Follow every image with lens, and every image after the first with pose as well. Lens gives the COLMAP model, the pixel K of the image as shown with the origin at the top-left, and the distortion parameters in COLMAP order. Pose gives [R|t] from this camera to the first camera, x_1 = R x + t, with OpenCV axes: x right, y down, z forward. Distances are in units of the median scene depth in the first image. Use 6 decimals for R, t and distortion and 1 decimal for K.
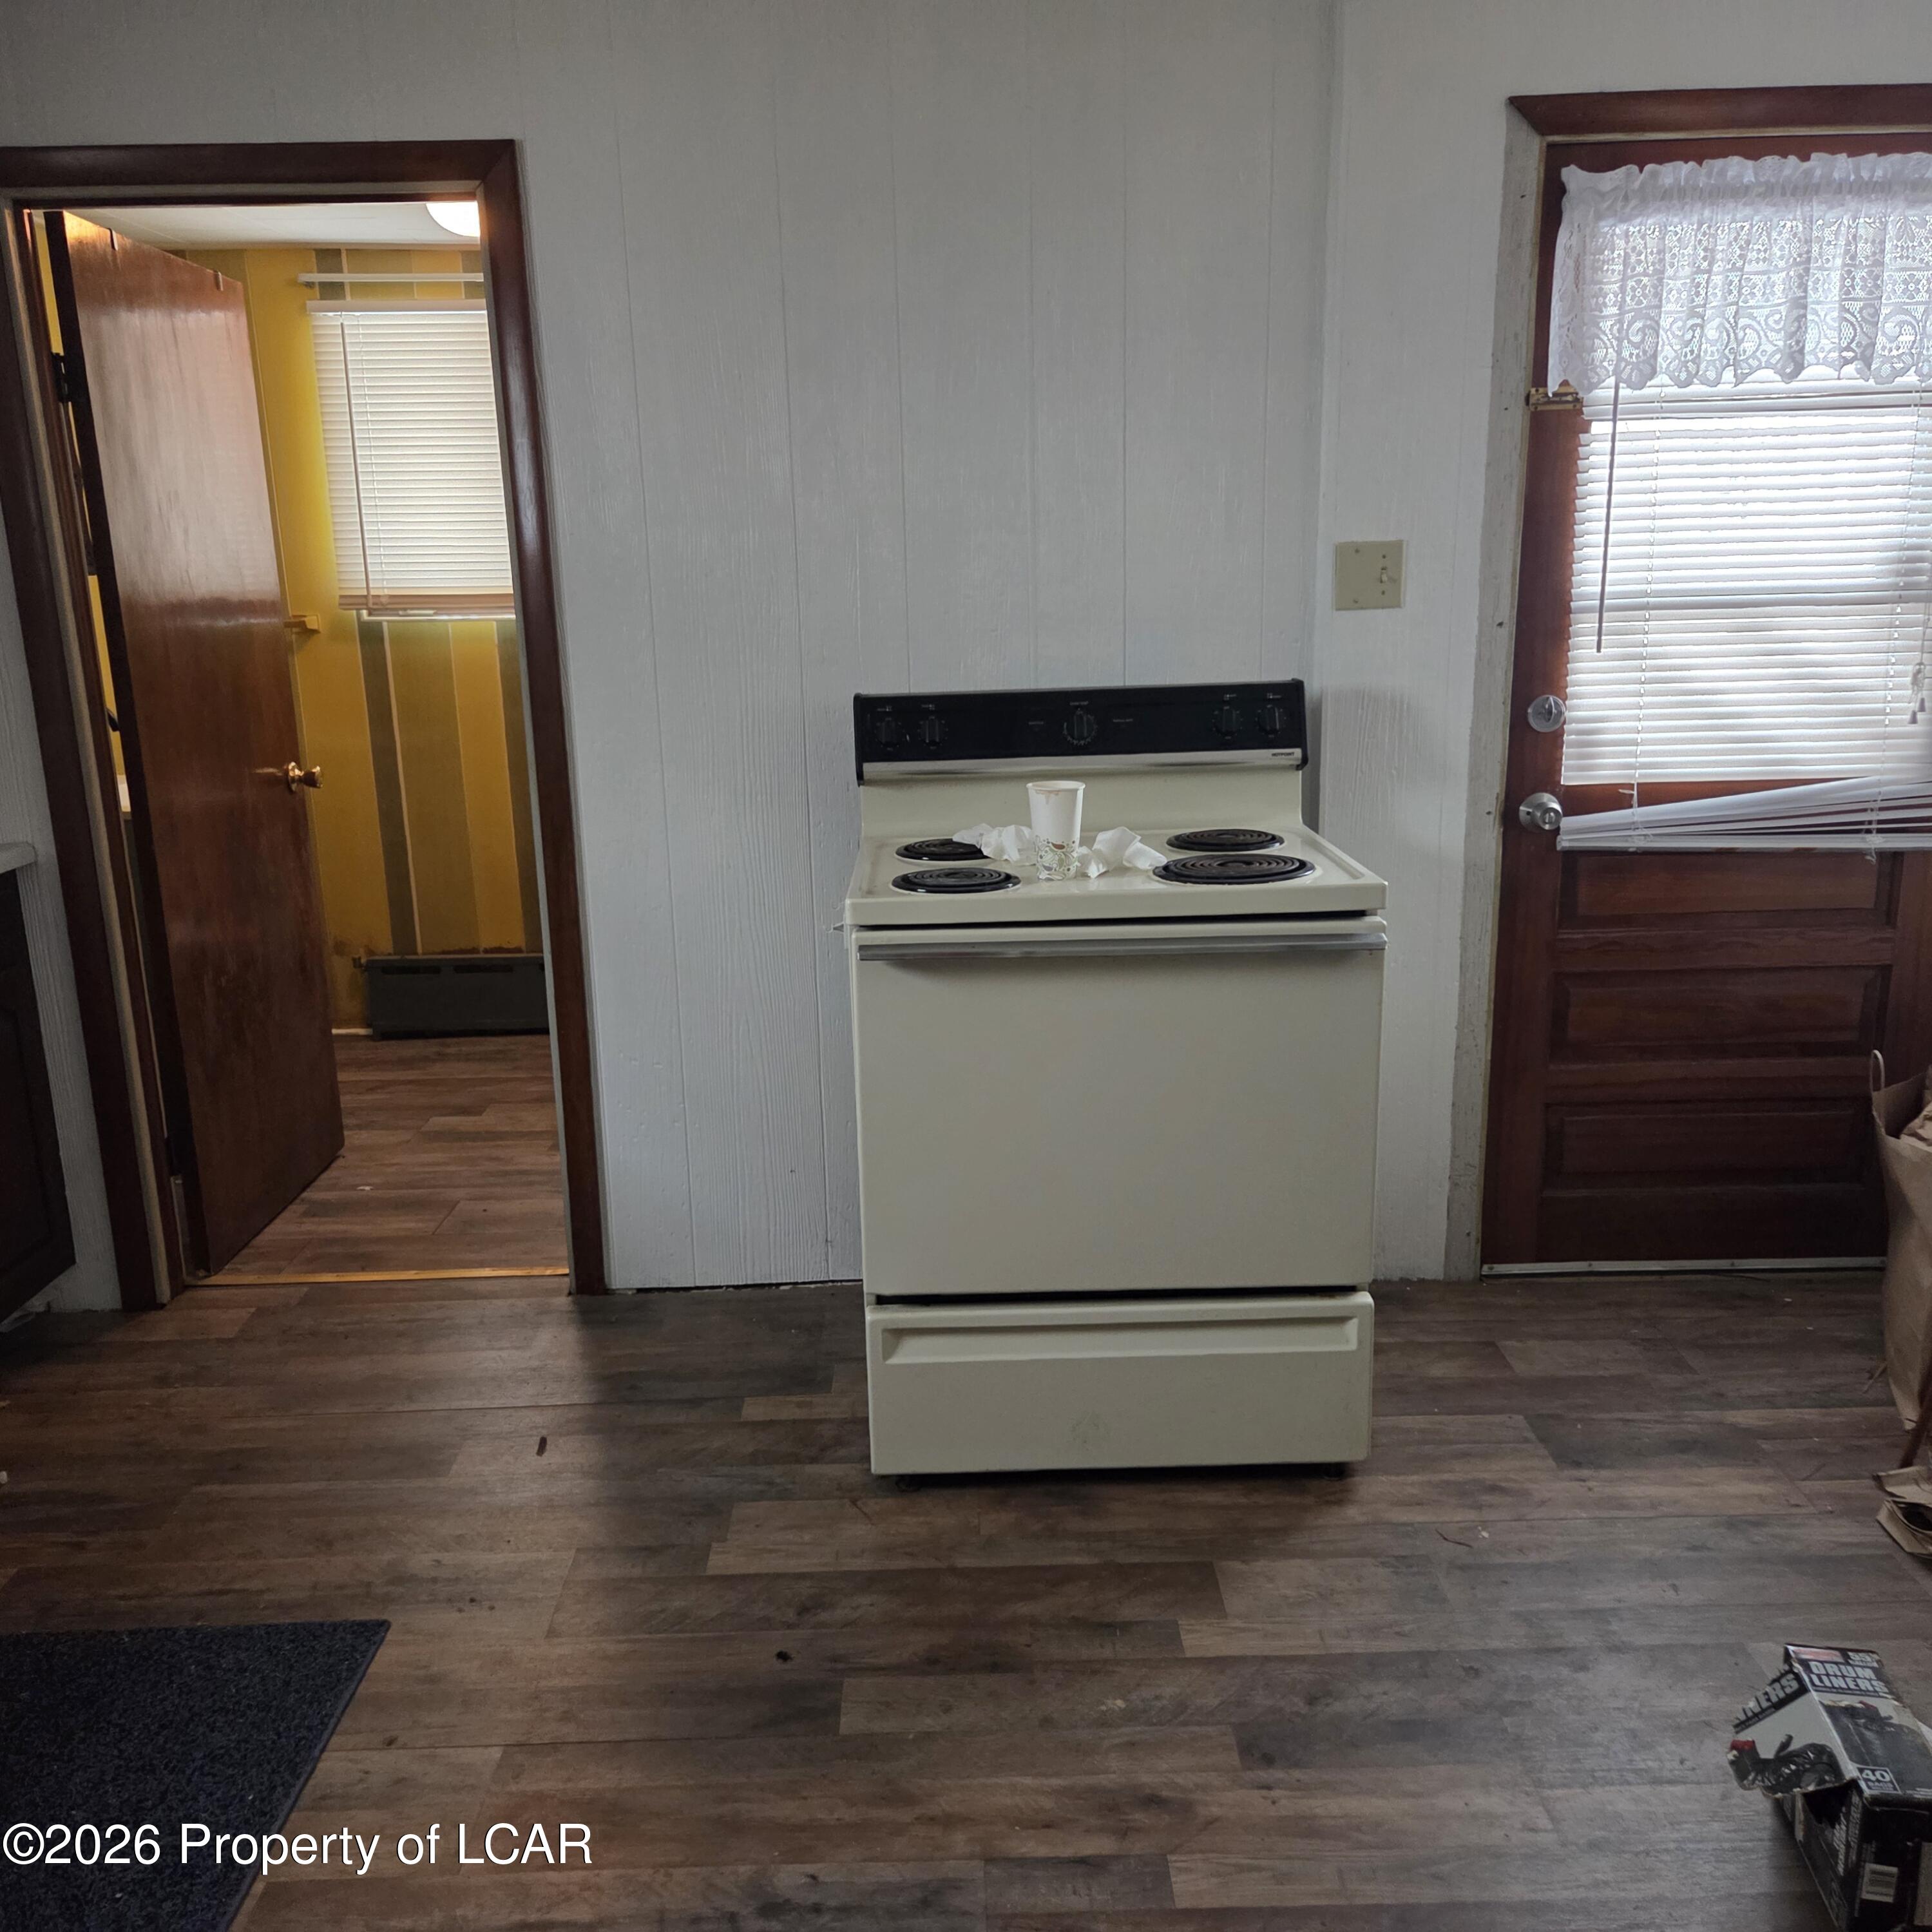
lens RADIAL K [[1732.9, 0, 999.7], [0, 1732.9, 966.6], [0, 0, 1]] dist [0.034561, 0.001420]
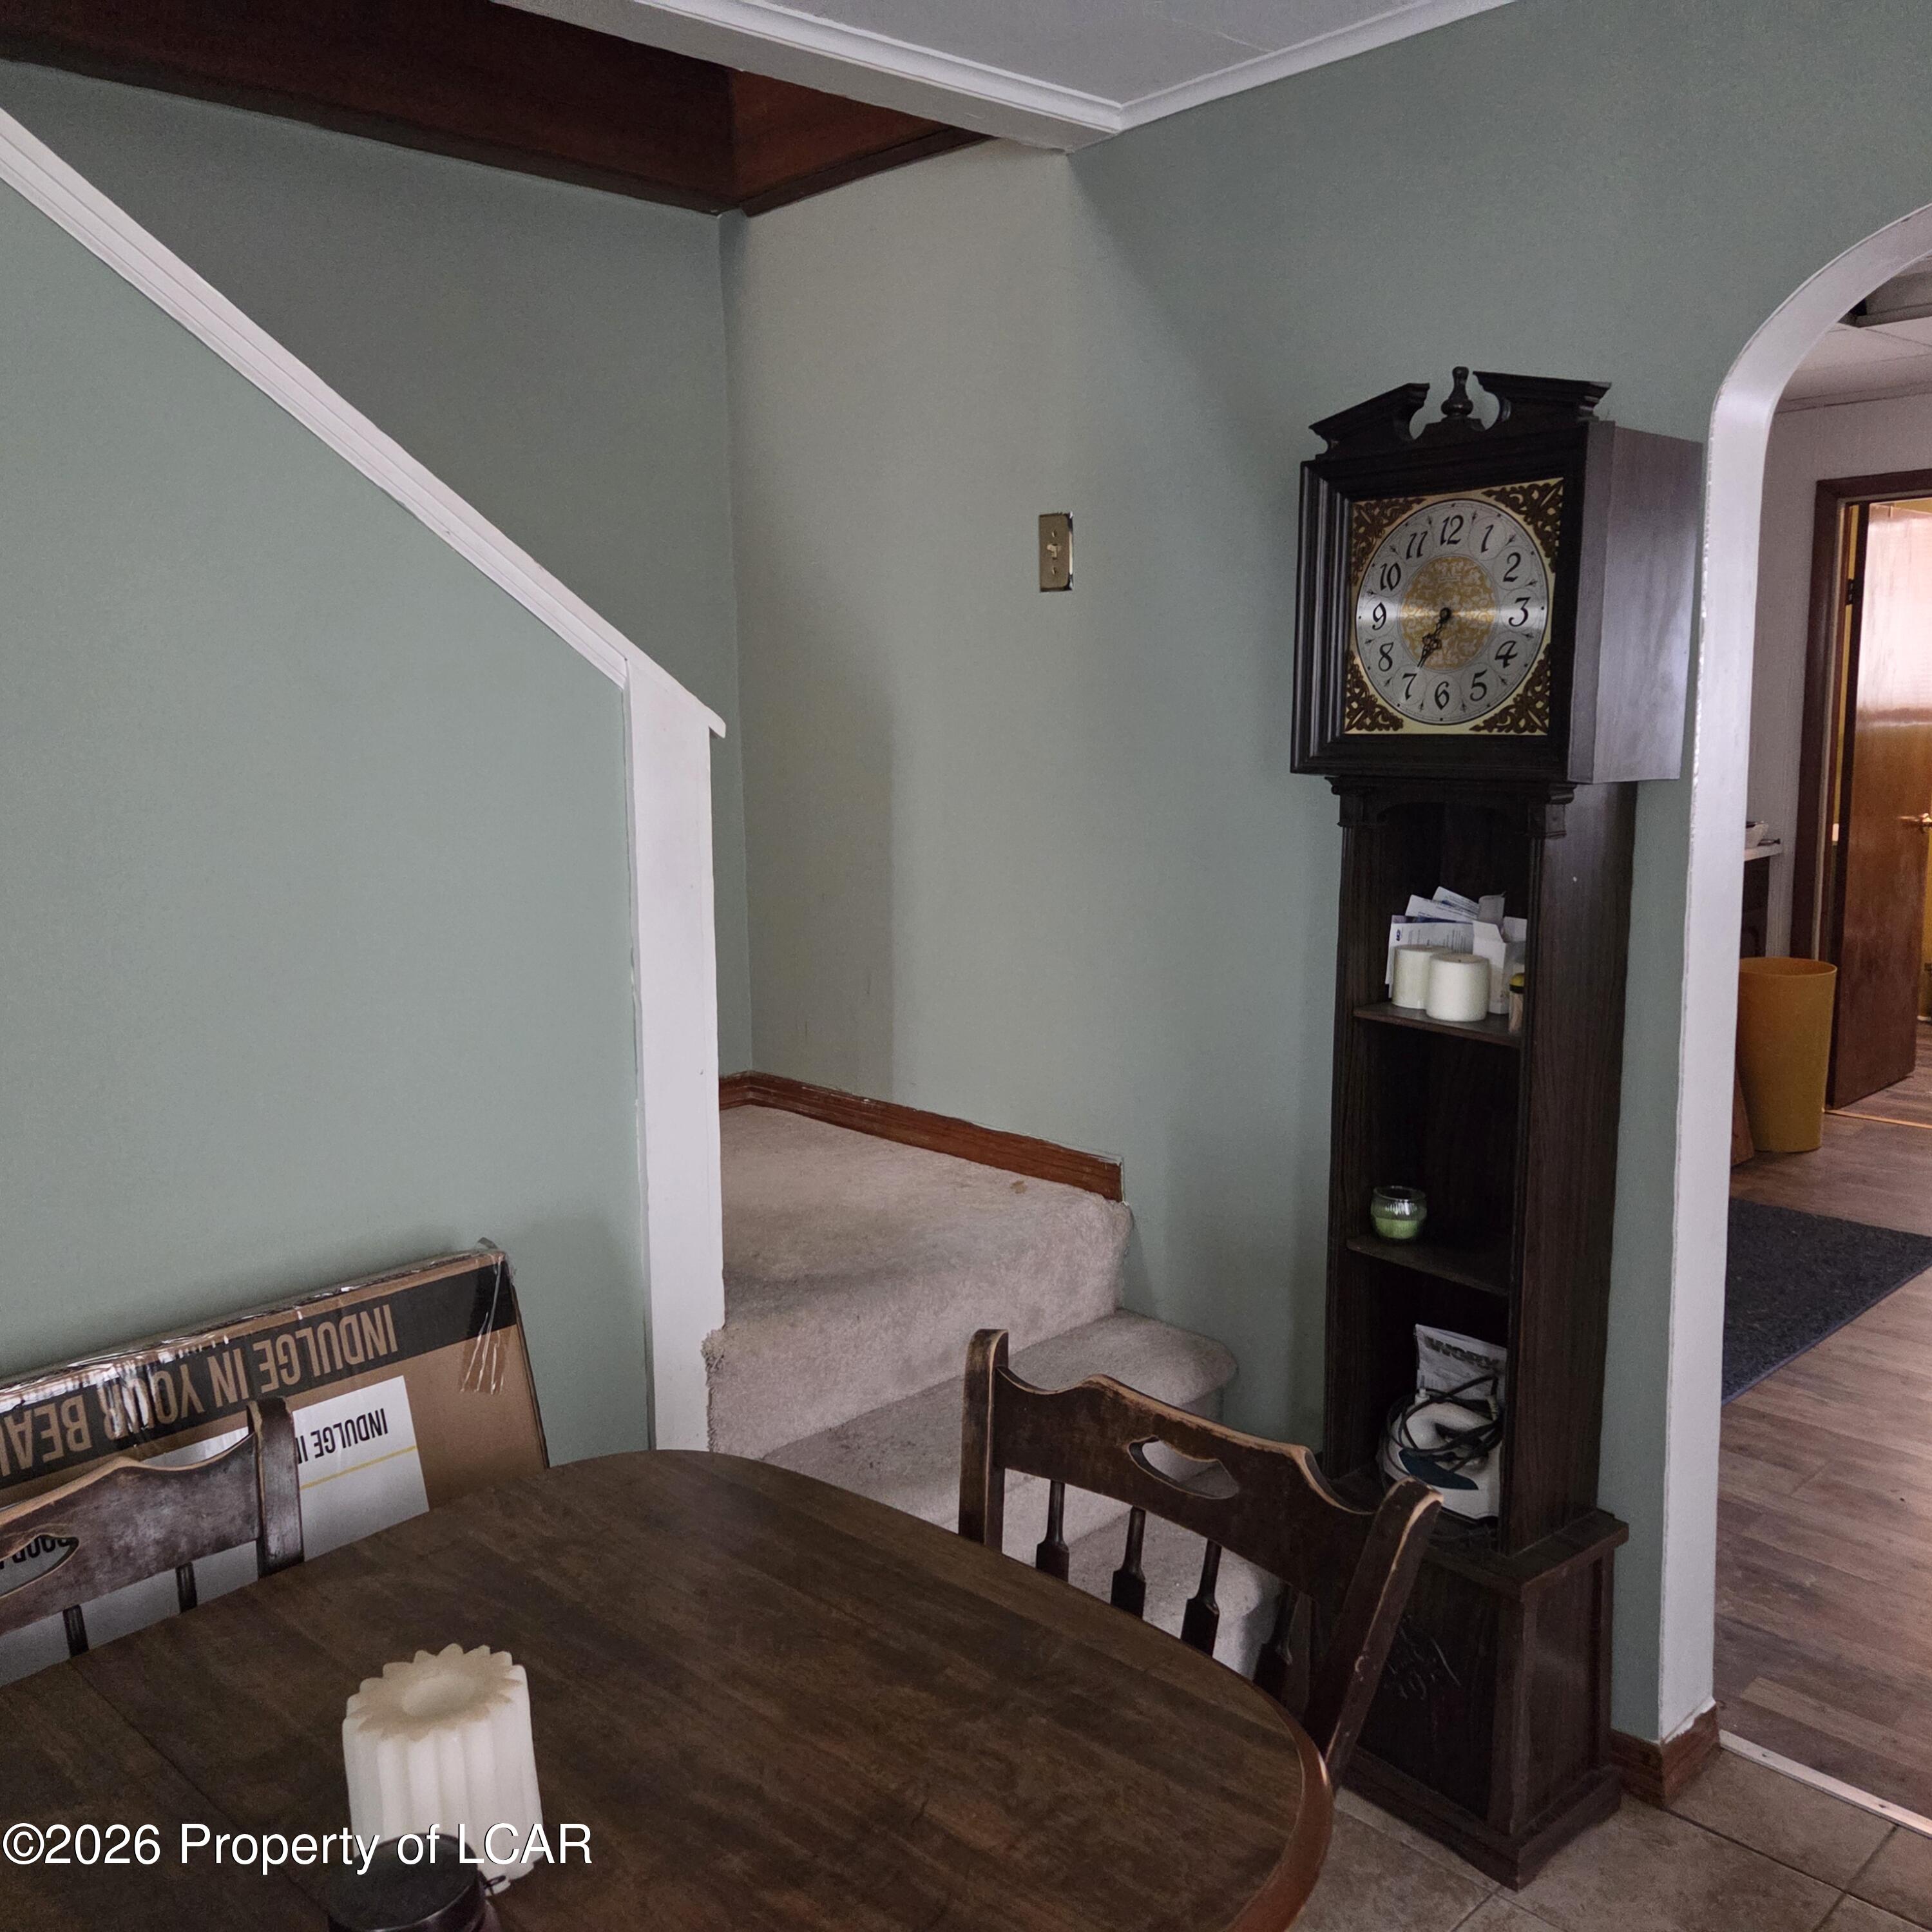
lens RADIAL K [[1732.9, 0, 999.7], [0, 1732.9, 966.6], [0, 0, 1]] dist [0.034561, 0.001420]
pose [[0.667736, 0.161512, -0.726665, 0.205333], [-0.162645, 0.984247, 0.069308, 0.043177], [0.726412, 0.071909, 0.683487, -0.697617]]
